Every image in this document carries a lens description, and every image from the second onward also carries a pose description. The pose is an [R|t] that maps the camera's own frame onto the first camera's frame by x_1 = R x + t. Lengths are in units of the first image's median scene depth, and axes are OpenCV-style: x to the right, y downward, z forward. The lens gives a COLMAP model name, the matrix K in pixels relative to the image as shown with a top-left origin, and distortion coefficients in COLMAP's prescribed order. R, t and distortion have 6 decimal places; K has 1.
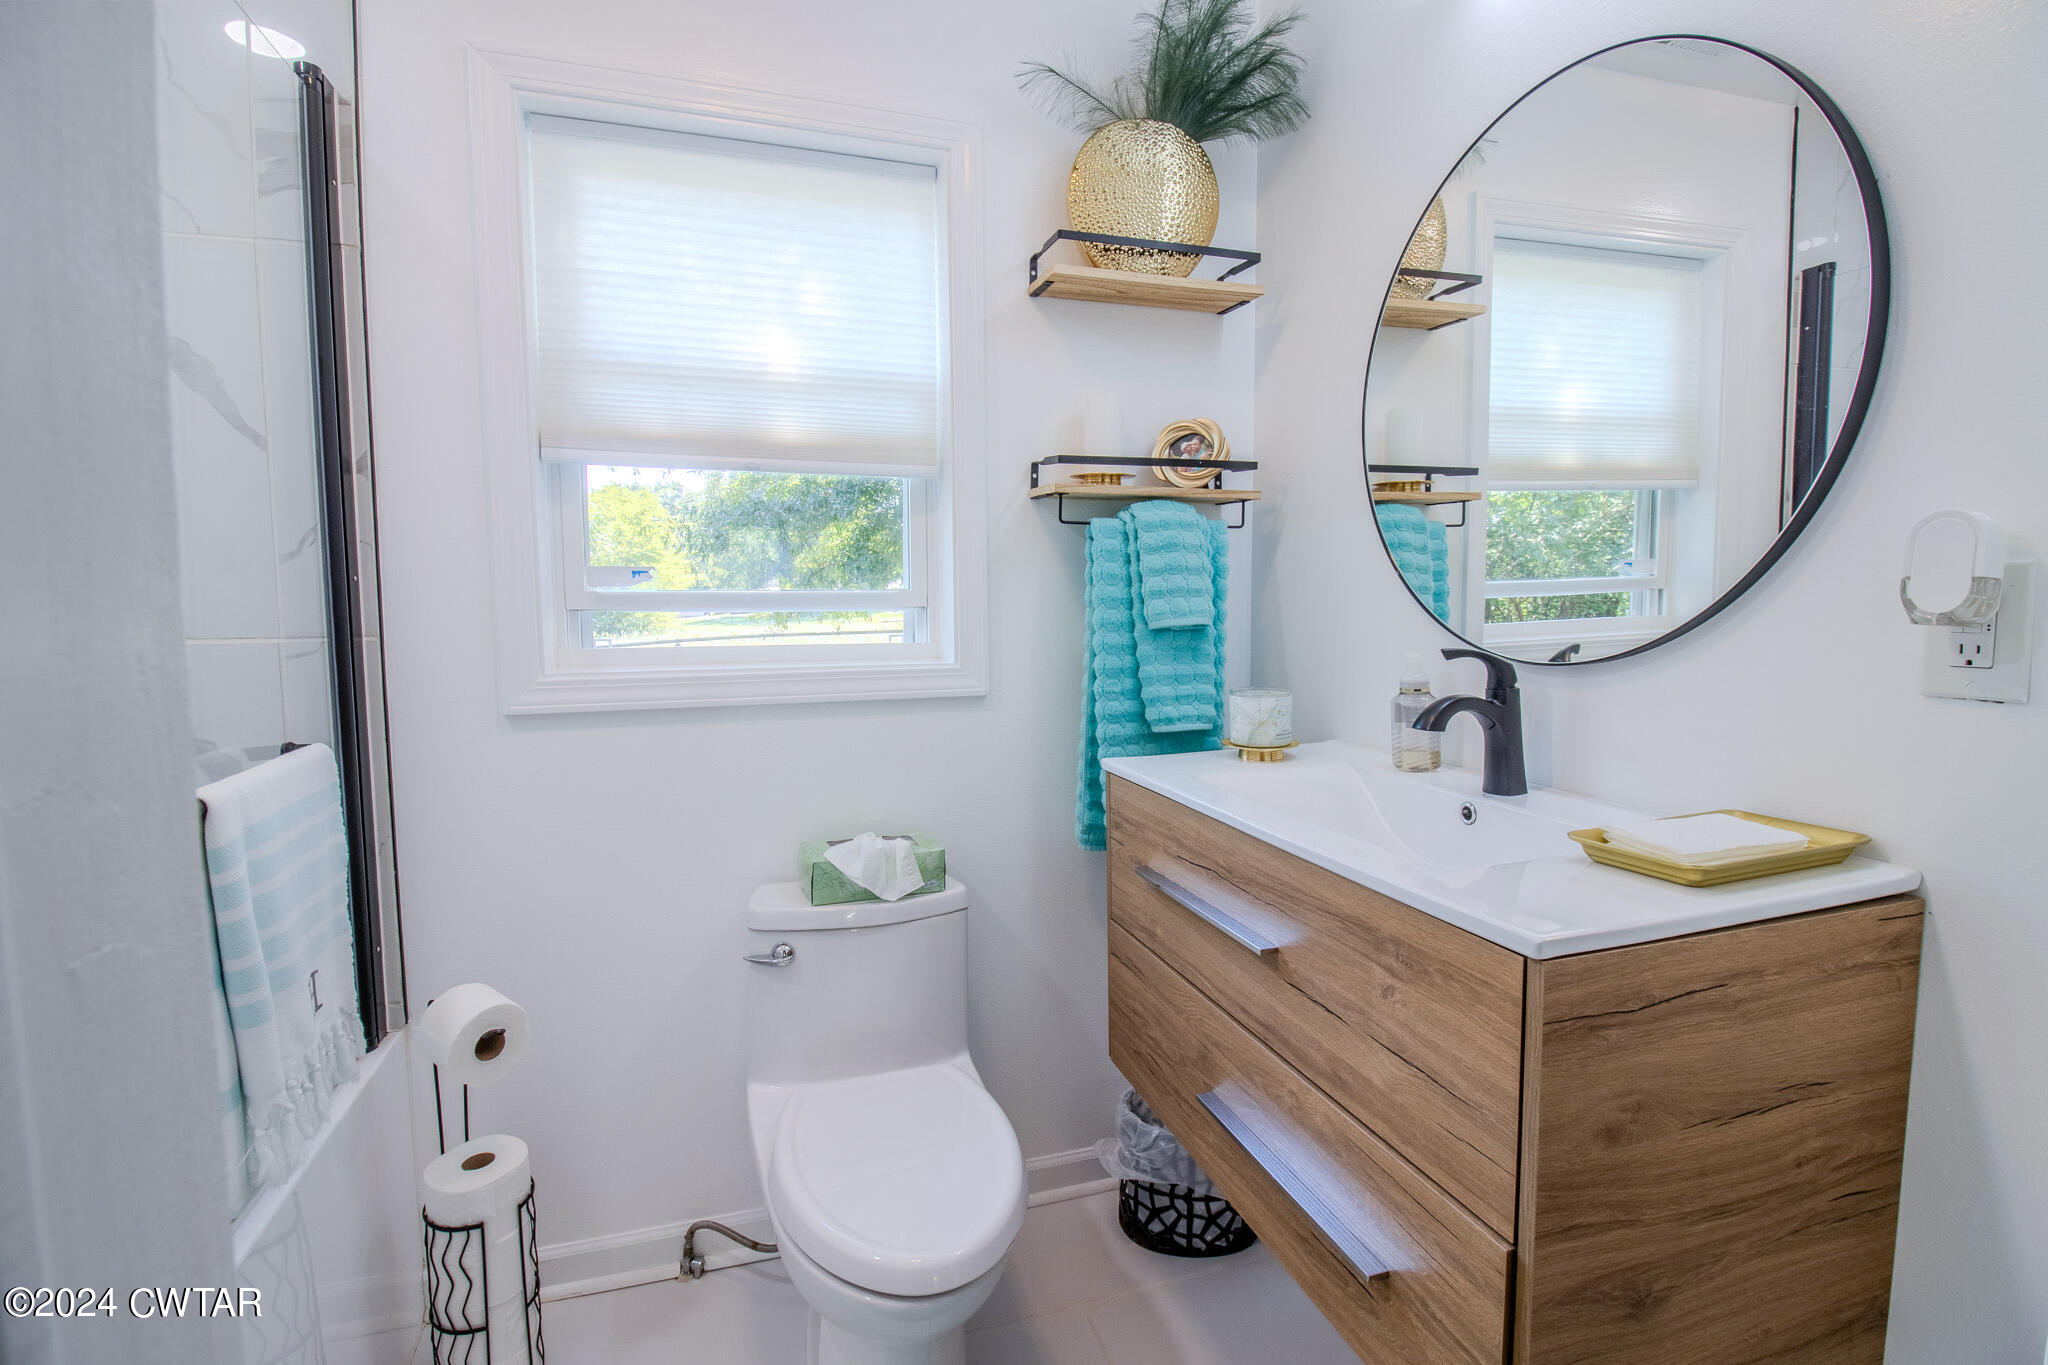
lens RADIAL K [[966.3, 0, 1023.9], [0, 966.3, 665.7], [0, 0, 1]] dist [-0.010903, -0.009728]
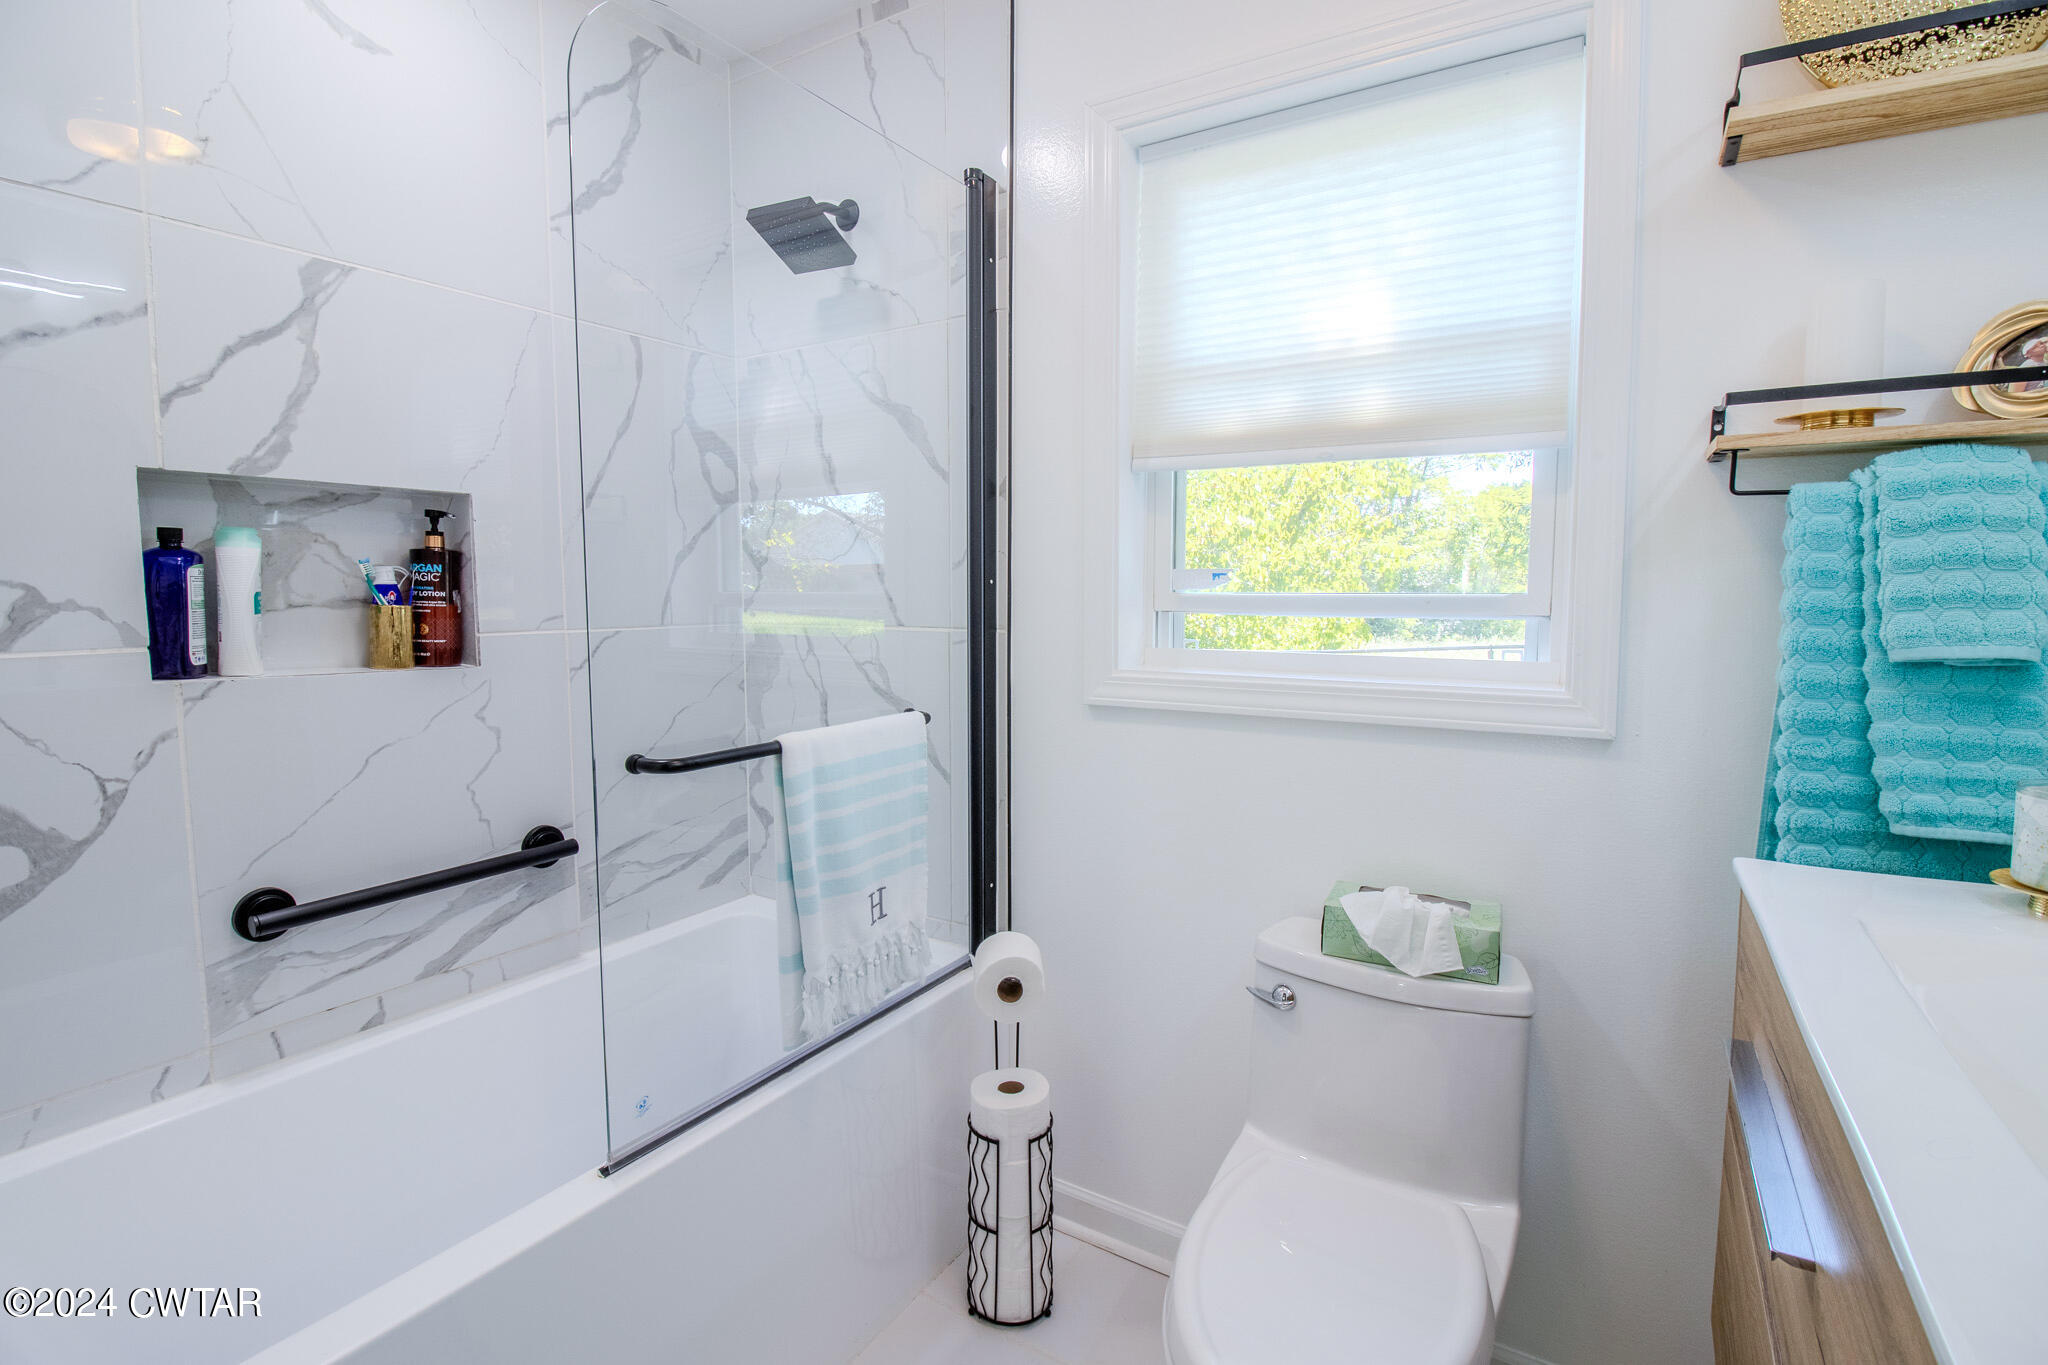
lens RADIAL K [[966.3, 0, 1023.9], [0, 966.3, 665.7], [0, 0, 1]] dist [-0.010903, -0.009728]
pose [[0.635028, 0.062121, -0.769987, 0.243868], [-0.062836, 0.997612, 0.028662, -0.018275], [0.769929, 0.030182, 0.637415, 0.207767]]
